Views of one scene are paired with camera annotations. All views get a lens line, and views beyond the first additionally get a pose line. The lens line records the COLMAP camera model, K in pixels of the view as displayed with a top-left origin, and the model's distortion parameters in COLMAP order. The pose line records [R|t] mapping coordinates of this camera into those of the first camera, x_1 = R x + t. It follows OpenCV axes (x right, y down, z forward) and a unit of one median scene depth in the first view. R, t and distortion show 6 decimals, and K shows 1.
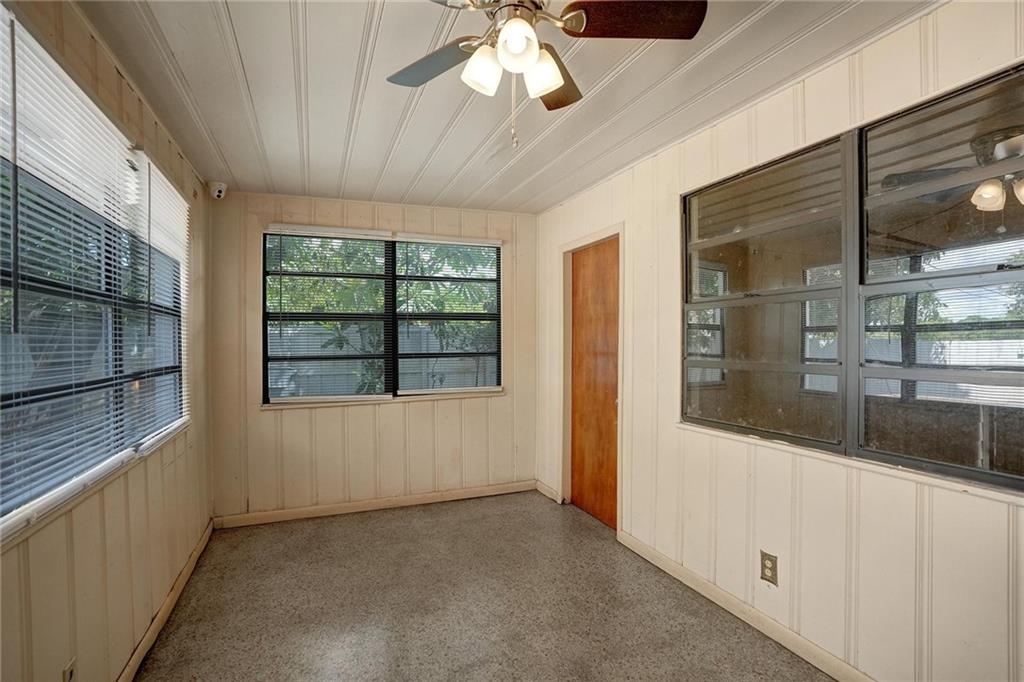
lens RADIAL K [[483.5, 0, 516.2], [0, 483.5, 335.4], [0, 0, 1]] dist [-0.066783, 0.024526]
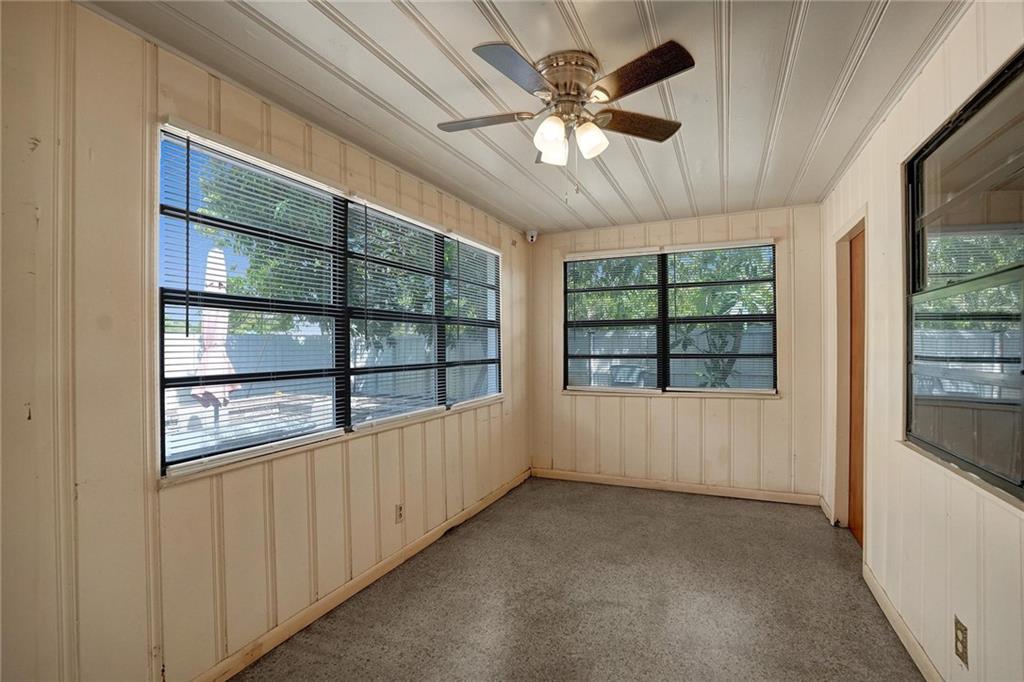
lens RADIAL K [[477.3, 0, 516.1], [0, 477.3, 330.7], [0, 0, 1]] dist [-0.065556, 0.024069]
pose [[0.686771, -0.020032, -0.726598, 0.331825], [0.009398, 0.999781, -0.018681, 0.001688], [0.726813, 0.006001, 0.686809, -0.016639]]
